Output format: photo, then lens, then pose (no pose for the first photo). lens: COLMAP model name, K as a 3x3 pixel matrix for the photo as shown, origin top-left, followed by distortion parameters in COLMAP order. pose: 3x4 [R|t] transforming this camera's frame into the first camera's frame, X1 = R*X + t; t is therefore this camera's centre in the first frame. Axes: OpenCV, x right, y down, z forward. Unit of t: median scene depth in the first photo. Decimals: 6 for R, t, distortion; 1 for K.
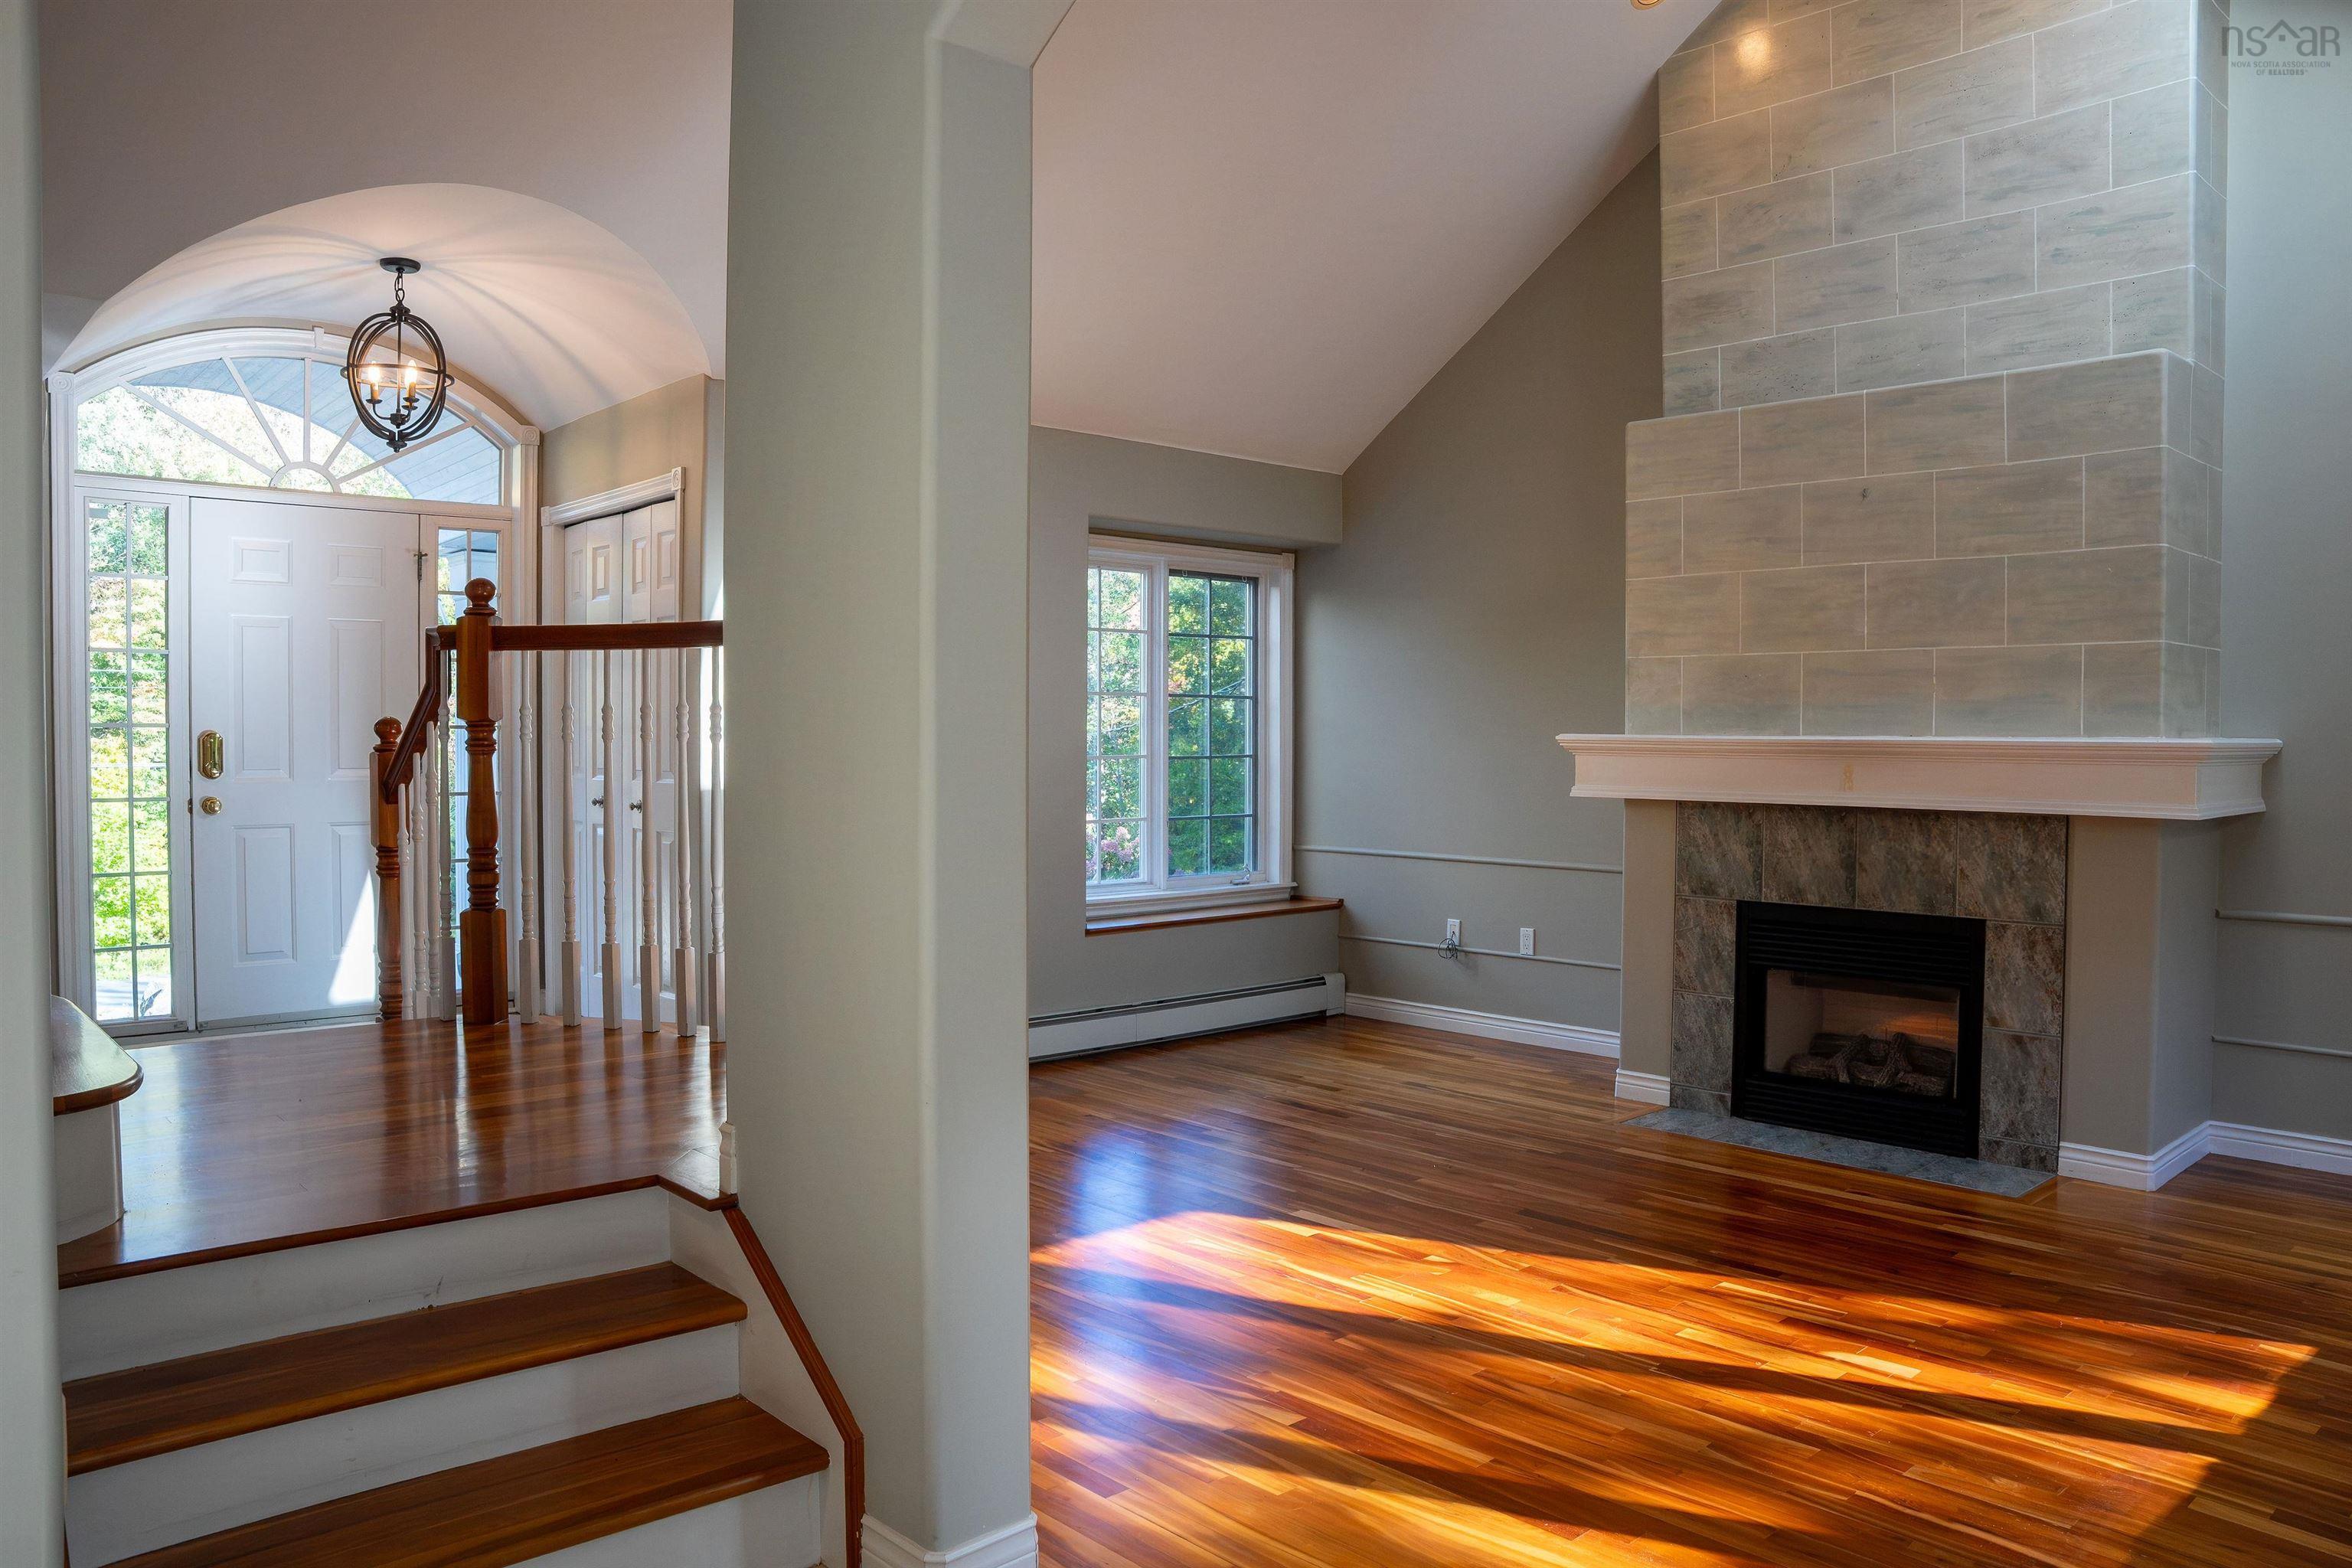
lens RADIAL K [[1685.3, 0, 1181.0], [0, 1685.3, 773.1], [0, 0, 1]] dist [-0.095395, 0.026661]
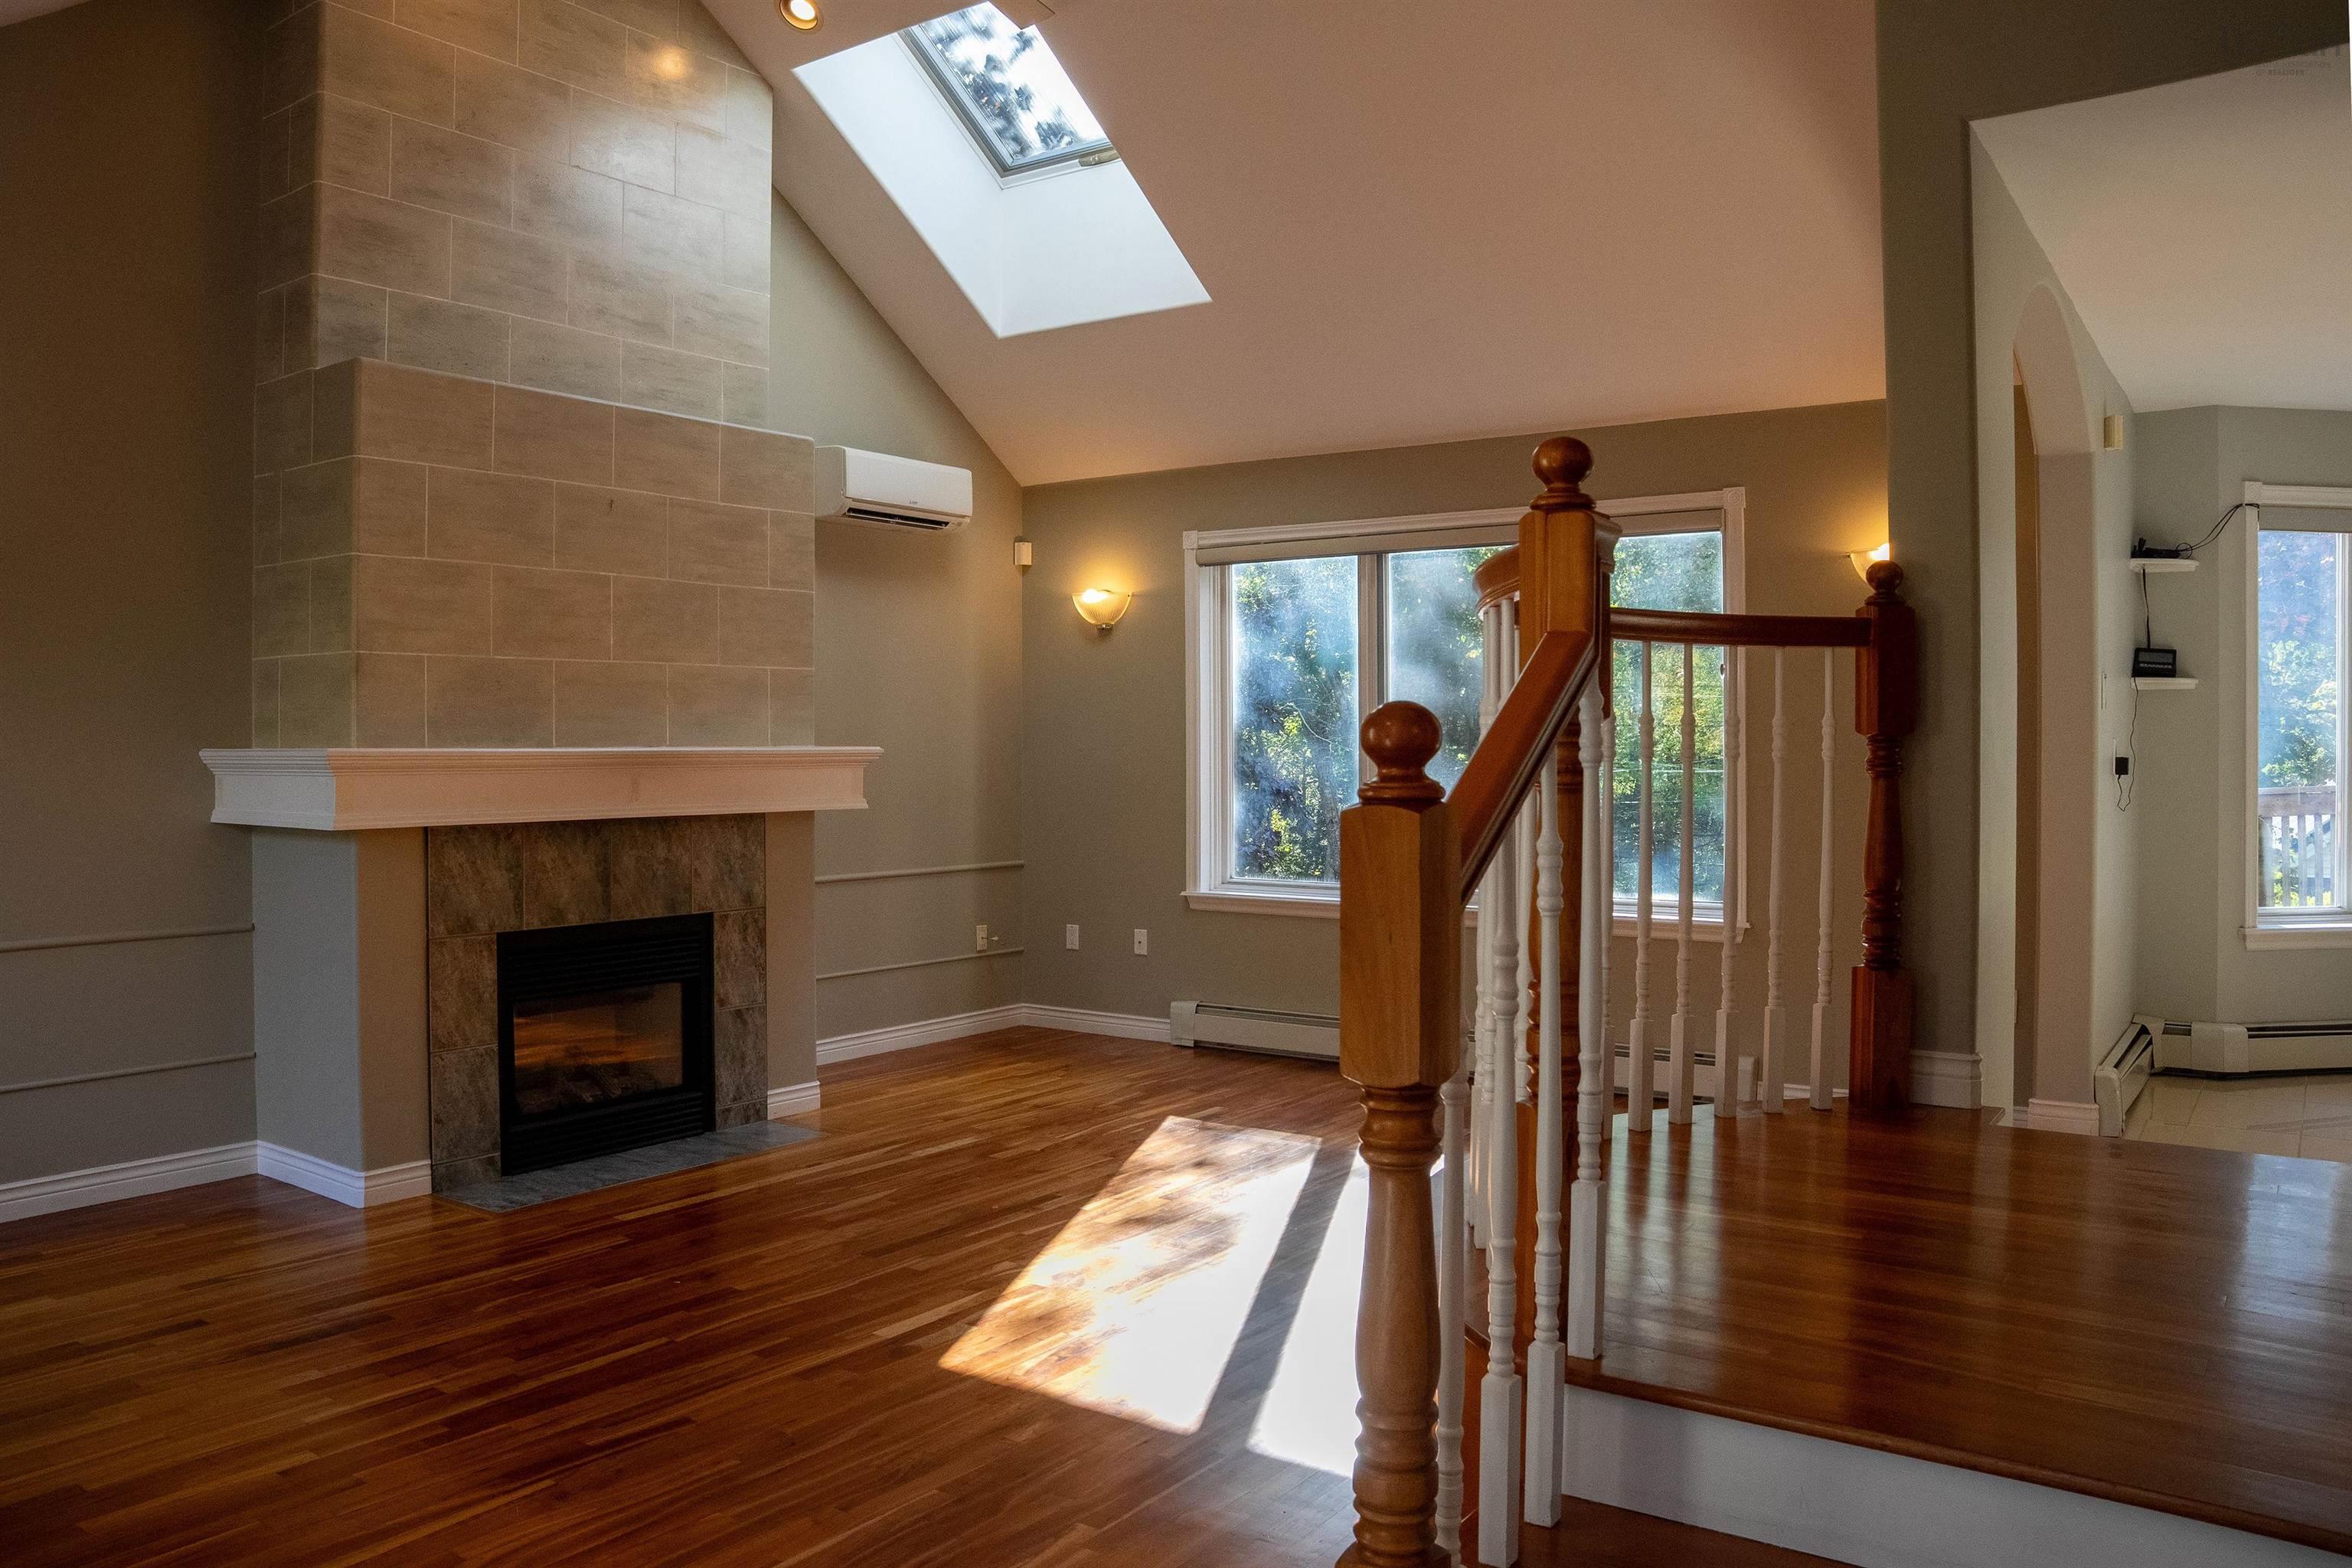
lens RADIAL K [[1783.6, 0, 1109.0], [0, 1783.6, 737.9], [0, 0, 1]] dist [-0.095561, 0.000322]
pose [[-0.181751, -0.001949, 0.983343, -0.661521], [0.026197, 0.999634, 0.006823, -0.026371], [-0.982996, 0.027000, -0.181633, 0.862556]]
